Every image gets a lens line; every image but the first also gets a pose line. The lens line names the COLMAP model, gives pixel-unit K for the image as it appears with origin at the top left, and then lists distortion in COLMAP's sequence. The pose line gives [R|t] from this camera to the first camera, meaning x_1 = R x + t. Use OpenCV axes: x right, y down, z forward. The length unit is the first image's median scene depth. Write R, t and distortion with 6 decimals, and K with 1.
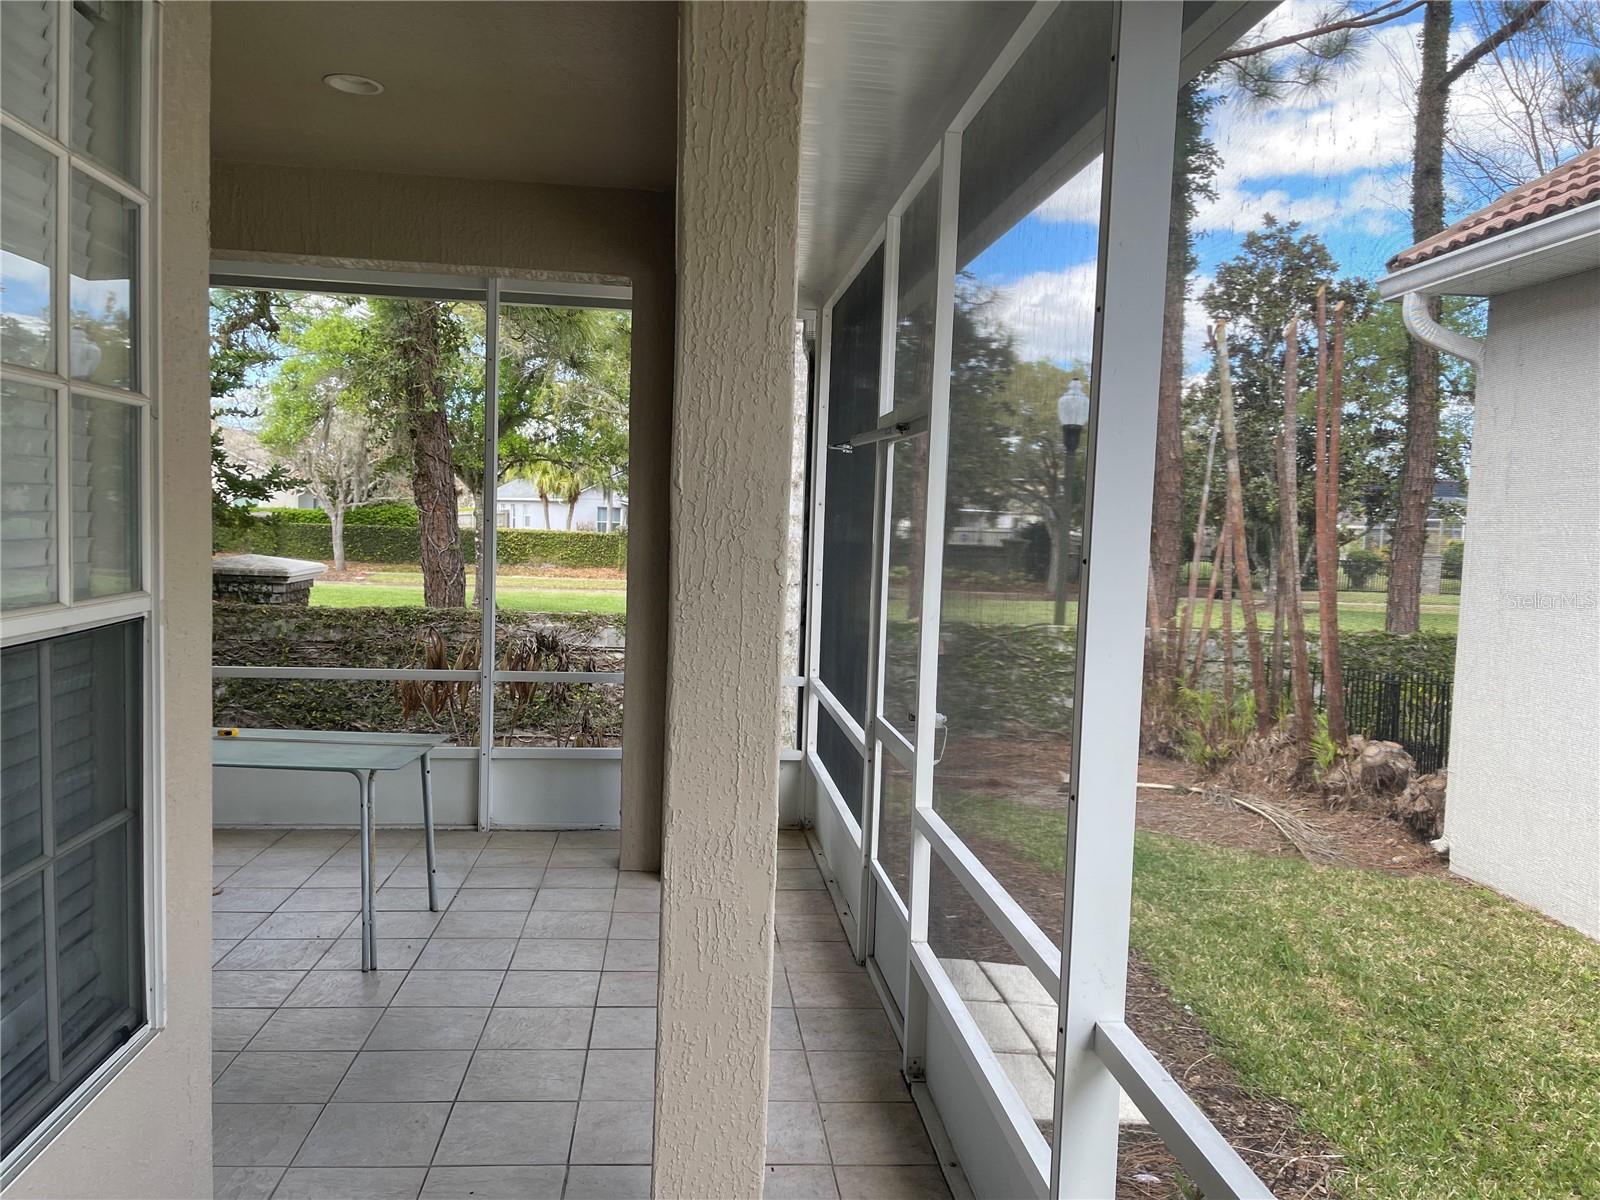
lens RADIAL K [[1221.7, 0, 806.3], [0, 1221.7, 604.4], [0, 0, 1]] dist [0.078715, -0.108641]
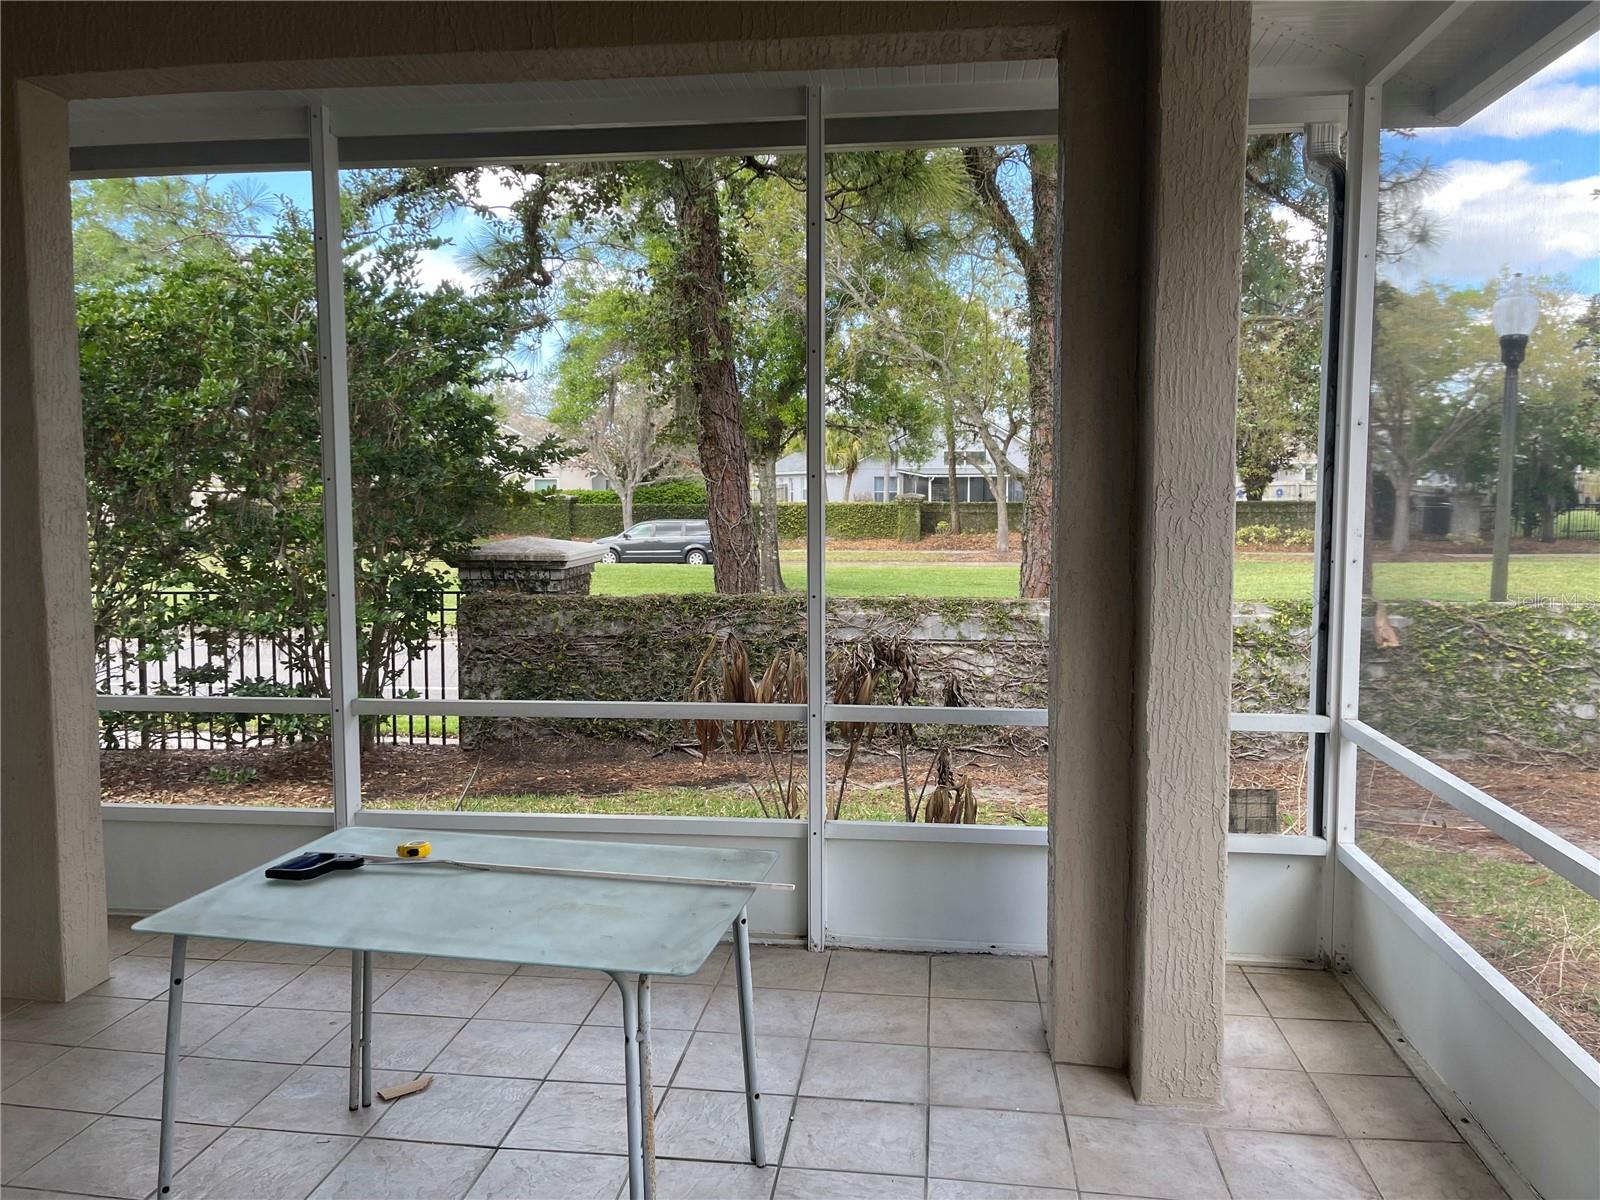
lens RADIAL K [[1221.7, 0, 806.3], [0, 1221.7, 604.4], [0, 0, 1]] dist [0.078715, -0.108641]
pose [[0.975252, -0.016665, -0.220468, -0.065949], [0.022322, 0.999482, 0.023193, -0.008717], [0.219967, -0.027541, 0.975118, 0.200167]]
